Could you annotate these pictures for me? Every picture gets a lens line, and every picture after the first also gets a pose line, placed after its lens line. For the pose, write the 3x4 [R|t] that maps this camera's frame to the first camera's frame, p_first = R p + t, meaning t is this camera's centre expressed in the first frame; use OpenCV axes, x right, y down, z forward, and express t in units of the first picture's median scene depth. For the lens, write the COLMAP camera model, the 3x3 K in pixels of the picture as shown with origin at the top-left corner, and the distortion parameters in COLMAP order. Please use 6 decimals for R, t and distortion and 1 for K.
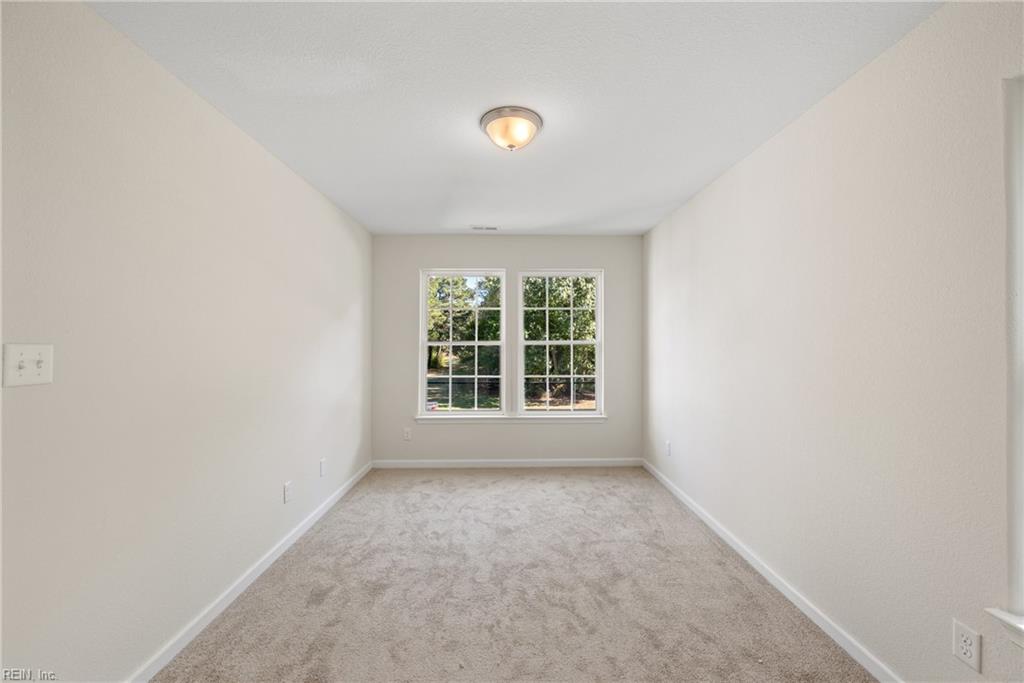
lens RADIAL K [[410.3, 0, 515.2], [0, 410.3, 345.6], [0, 0, 1]] dist [-0.001109, 0.000004]
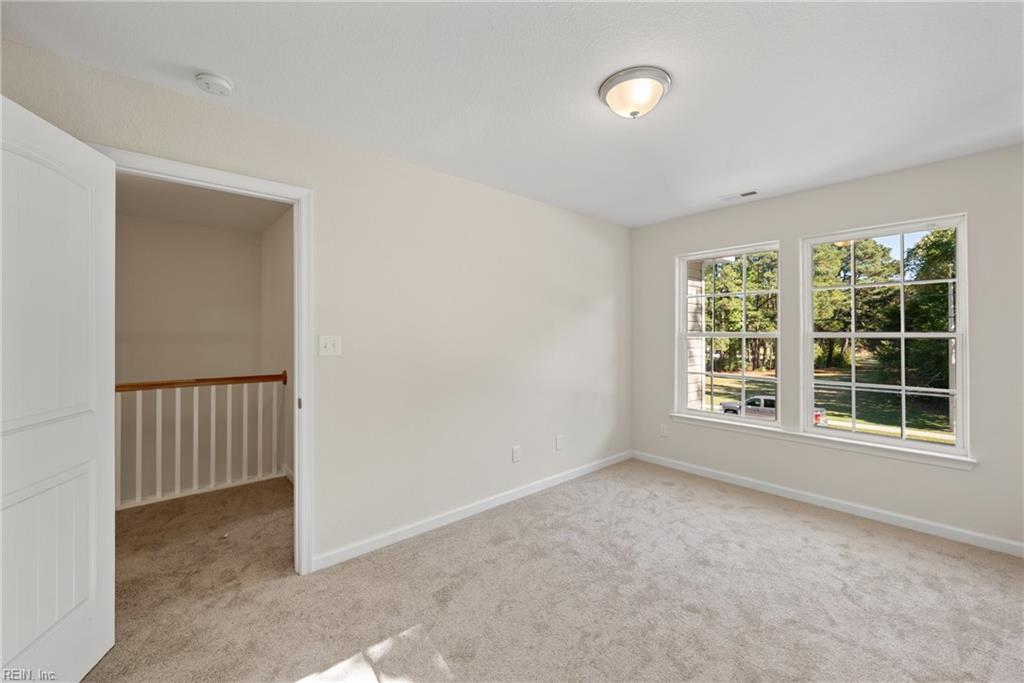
lens RADIAL K [[412.2, 0, 509.6], [0, 412.2, 335.8], [0, 0, 1]] dist [0.000427, -0.000135]
pose [[0.645499, 0.003874, -0.763751, 0.289350], [-0.006754, 0.999977, -0.000637, -0.001637], [0.763731, 0.005570, 0.645511, 0.128868]]
